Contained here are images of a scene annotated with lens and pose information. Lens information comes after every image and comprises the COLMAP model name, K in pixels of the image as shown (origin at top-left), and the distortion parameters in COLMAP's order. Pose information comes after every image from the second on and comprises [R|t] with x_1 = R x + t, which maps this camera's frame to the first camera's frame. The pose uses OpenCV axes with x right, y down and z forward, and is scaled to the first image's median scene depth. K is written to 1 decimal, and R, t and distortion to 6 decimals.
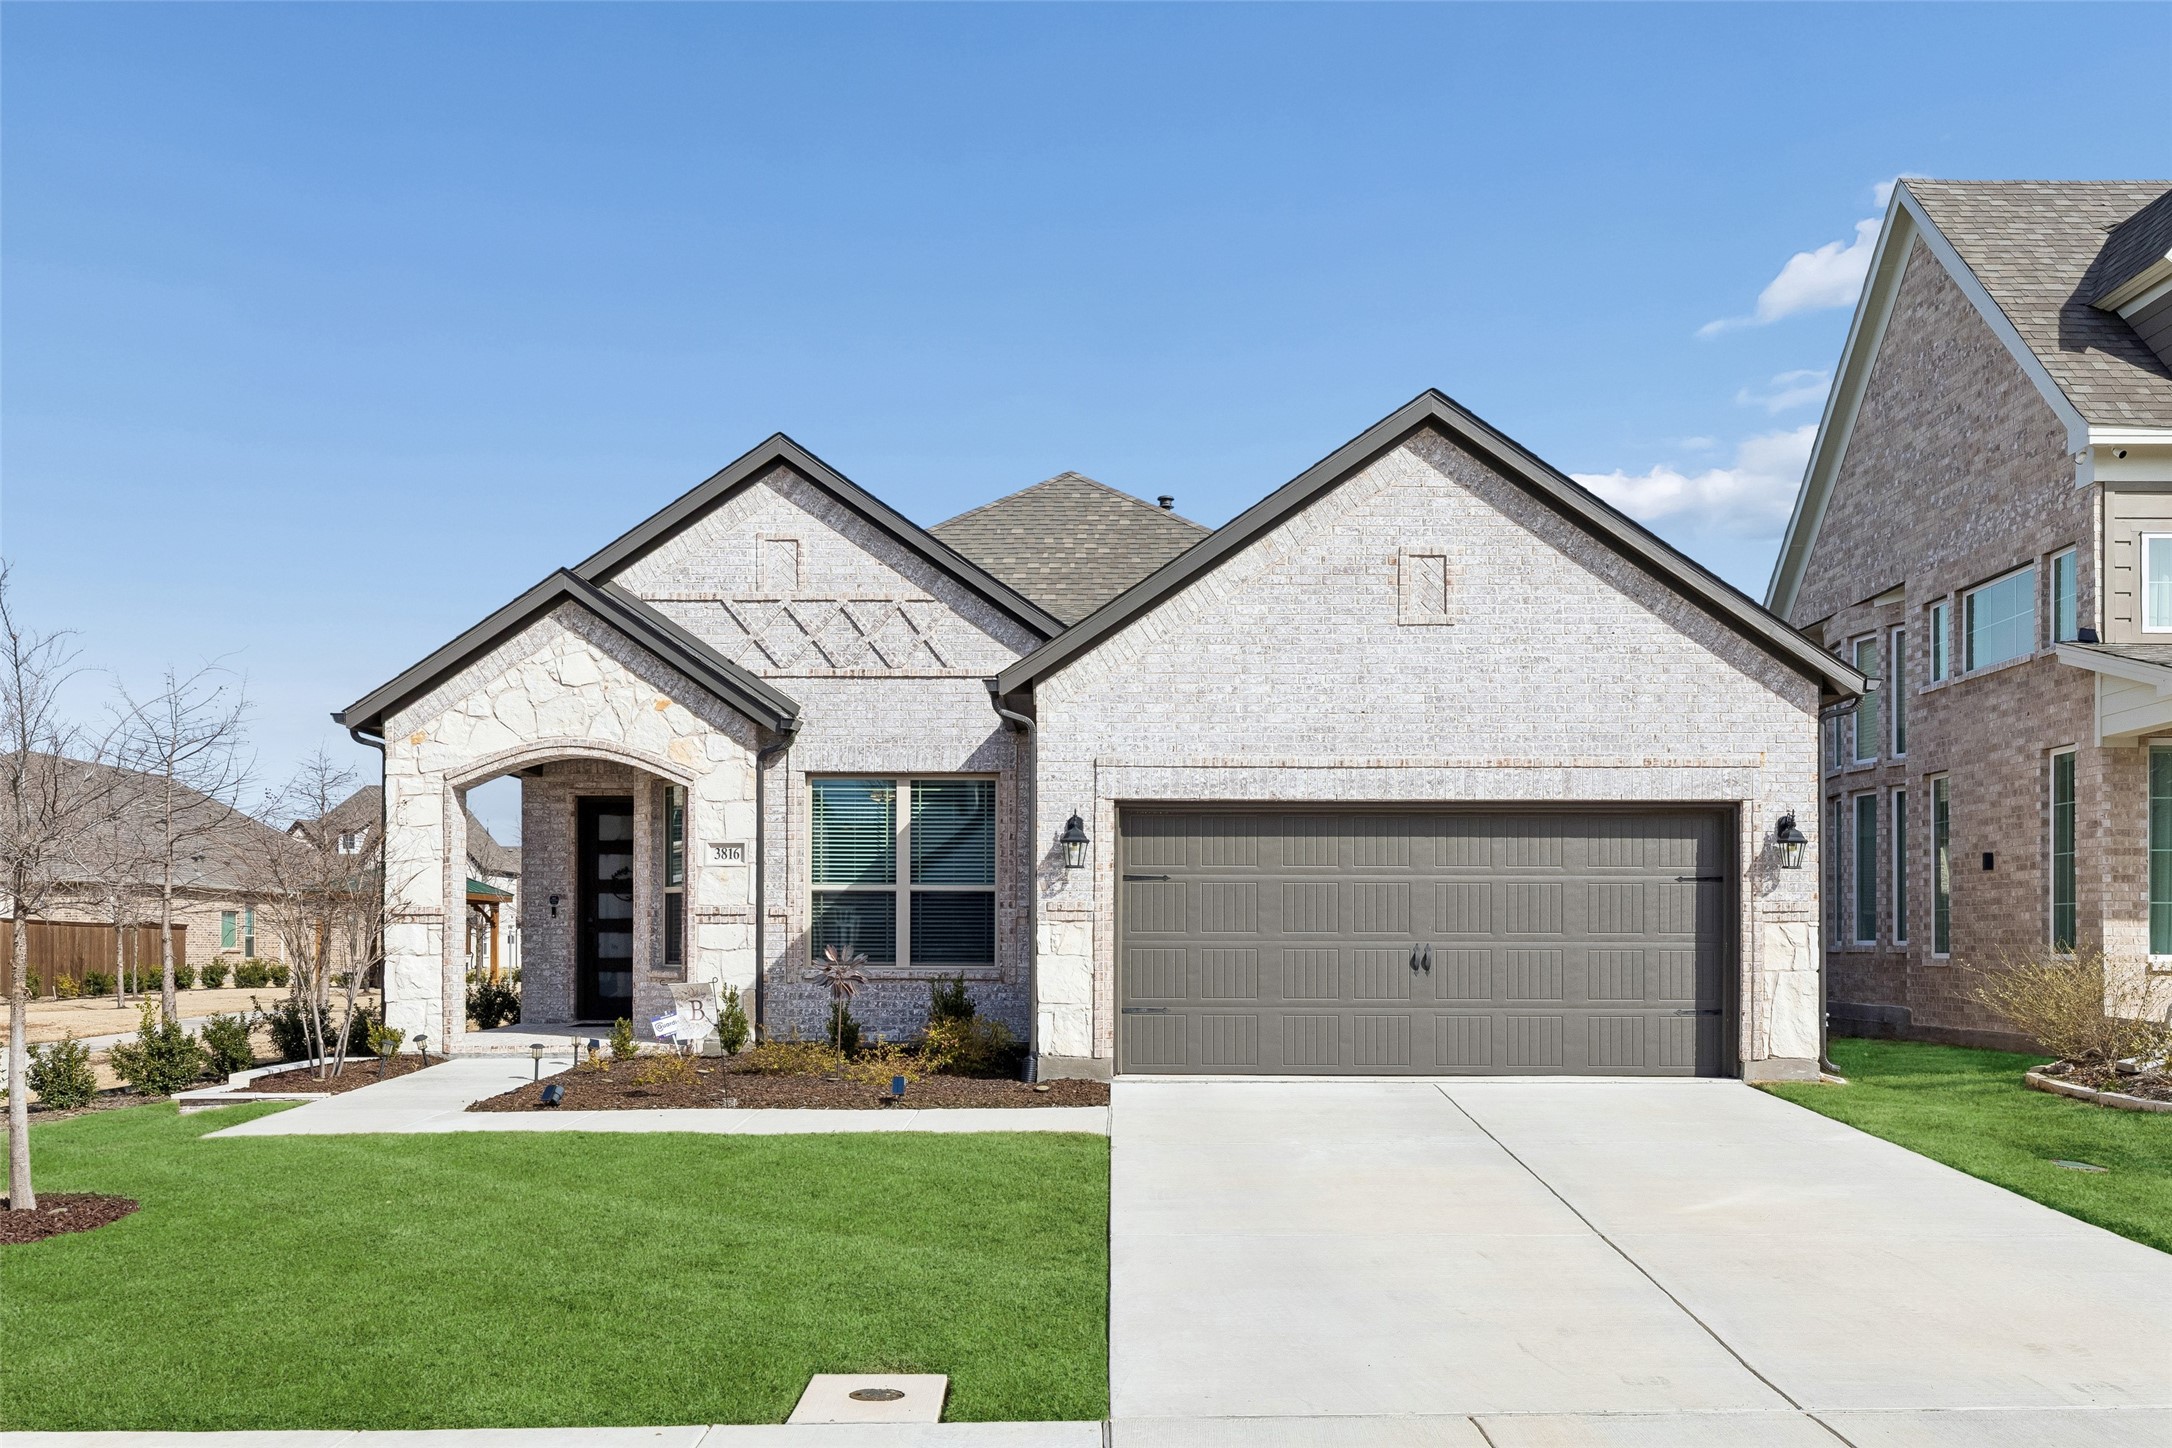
lens RADIAL K [[1757.5, 0, 1085.9], [0, 1757.5, 938.5], [0, 0, 1]] dist [-0.000460, 0.003610]
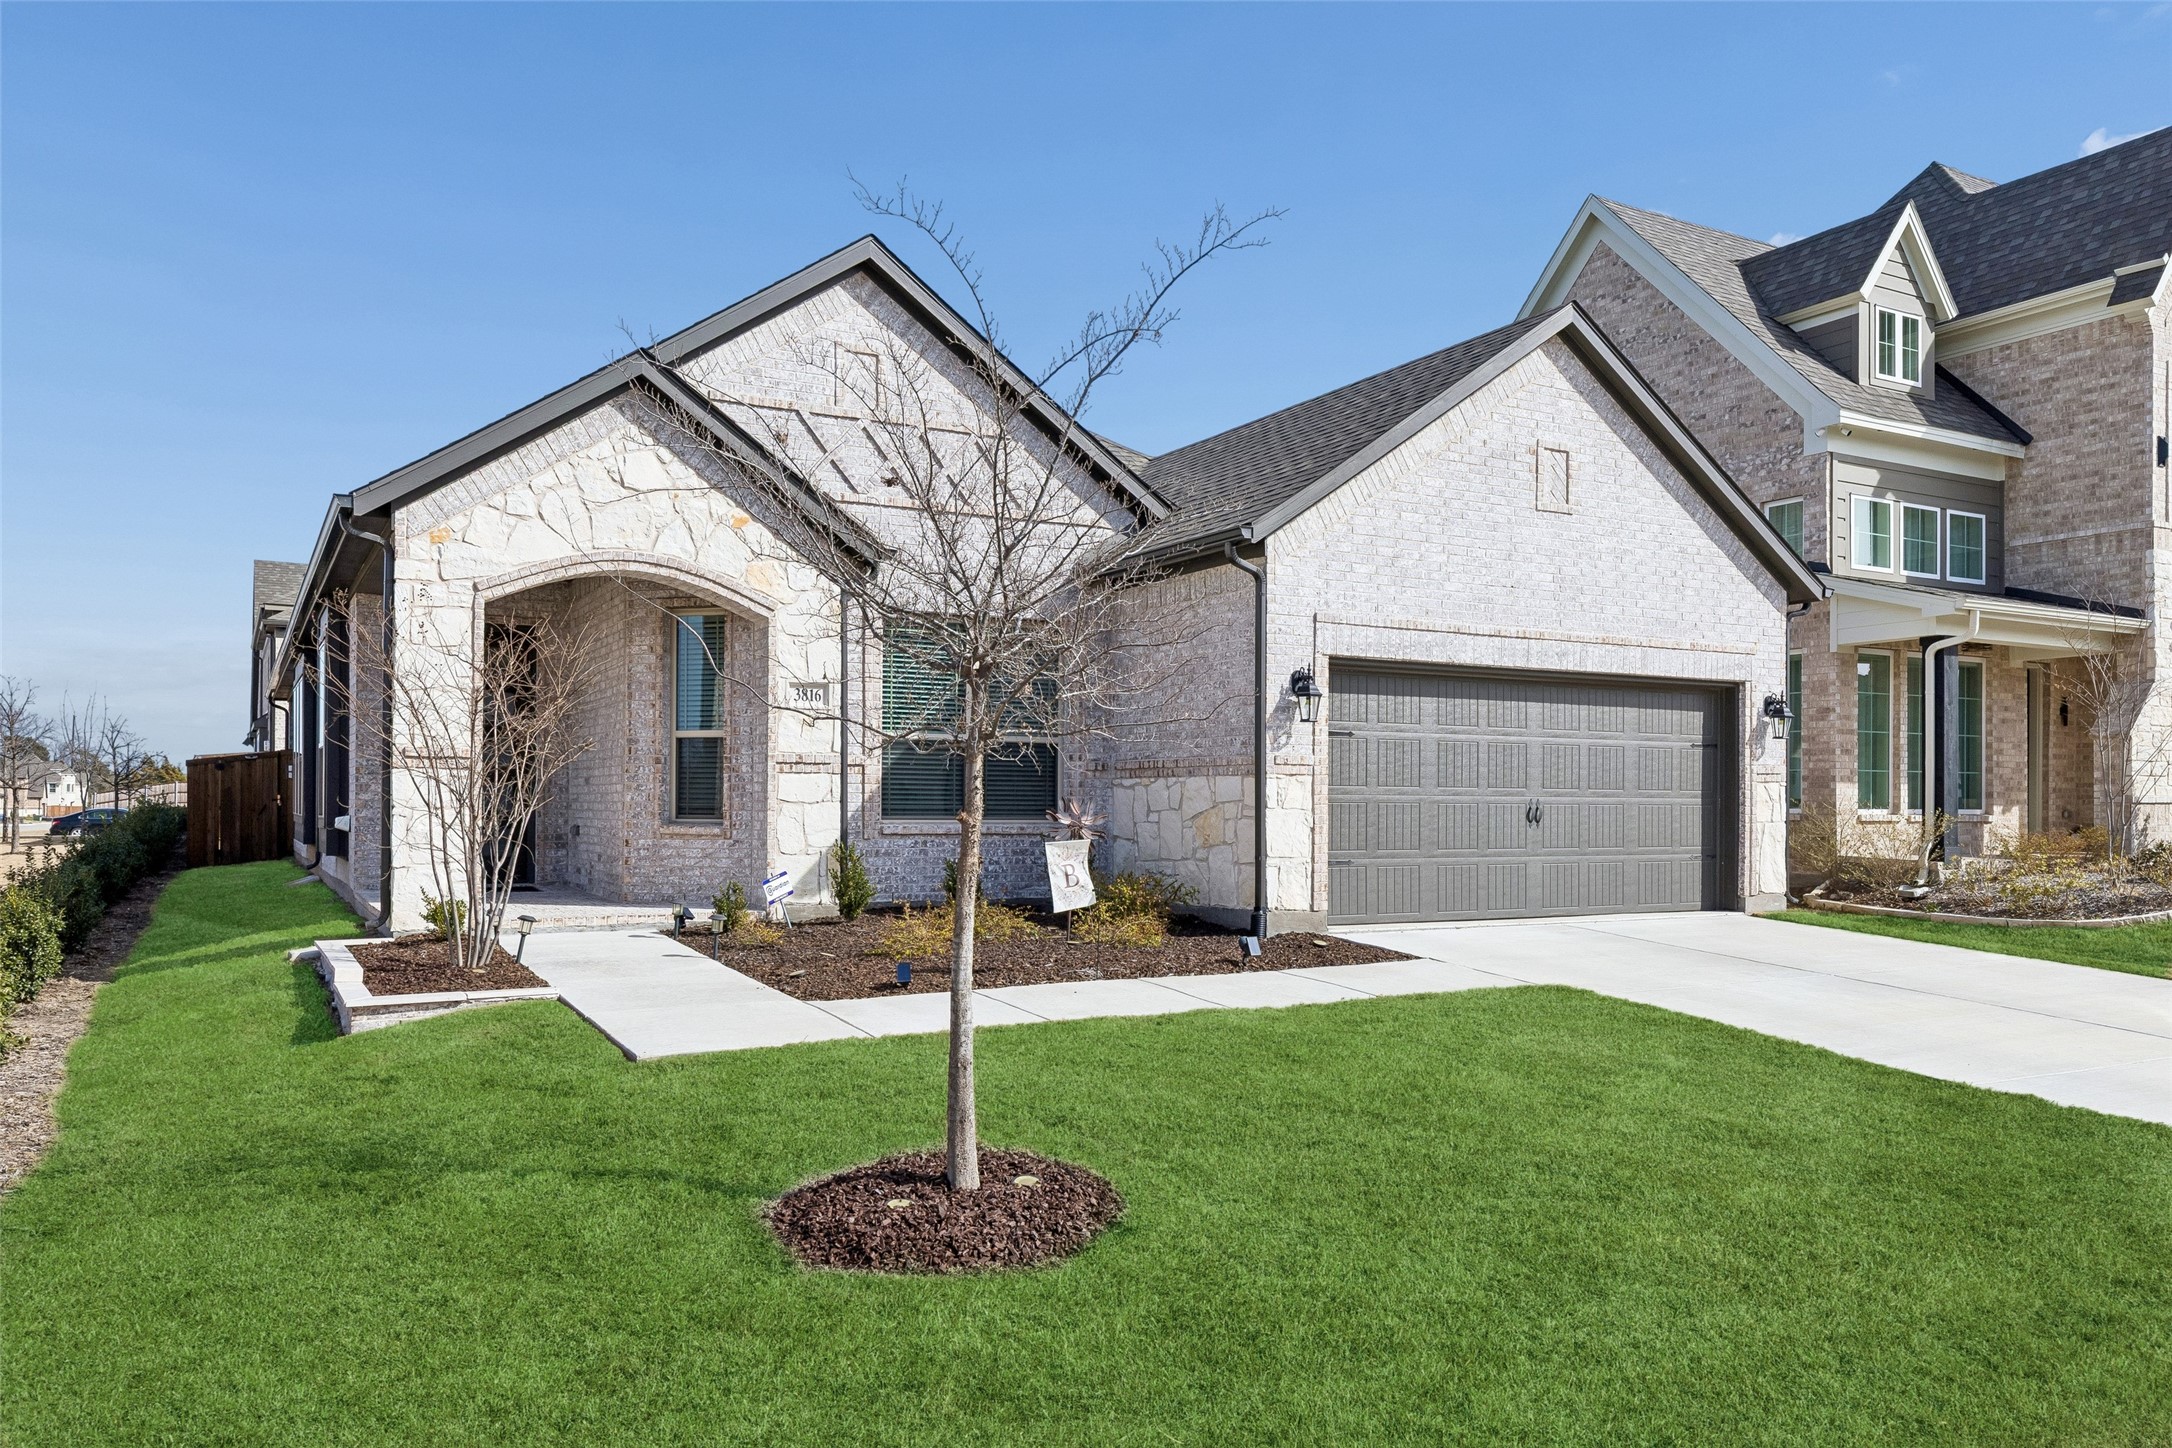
lens RADIAL K [[1529.3, 0, 1085.5], [0, 1529.3, 797.0], [0, 0, 1]] dist [0.000289, -0.000478]
pose [[0.877599, 0.004480, 0.479374, -0.467212], [-0.005233, 0.999986, 0.000234, 0.002758], [-0.479367, -0.002714, 0.877611, 0.257590]]
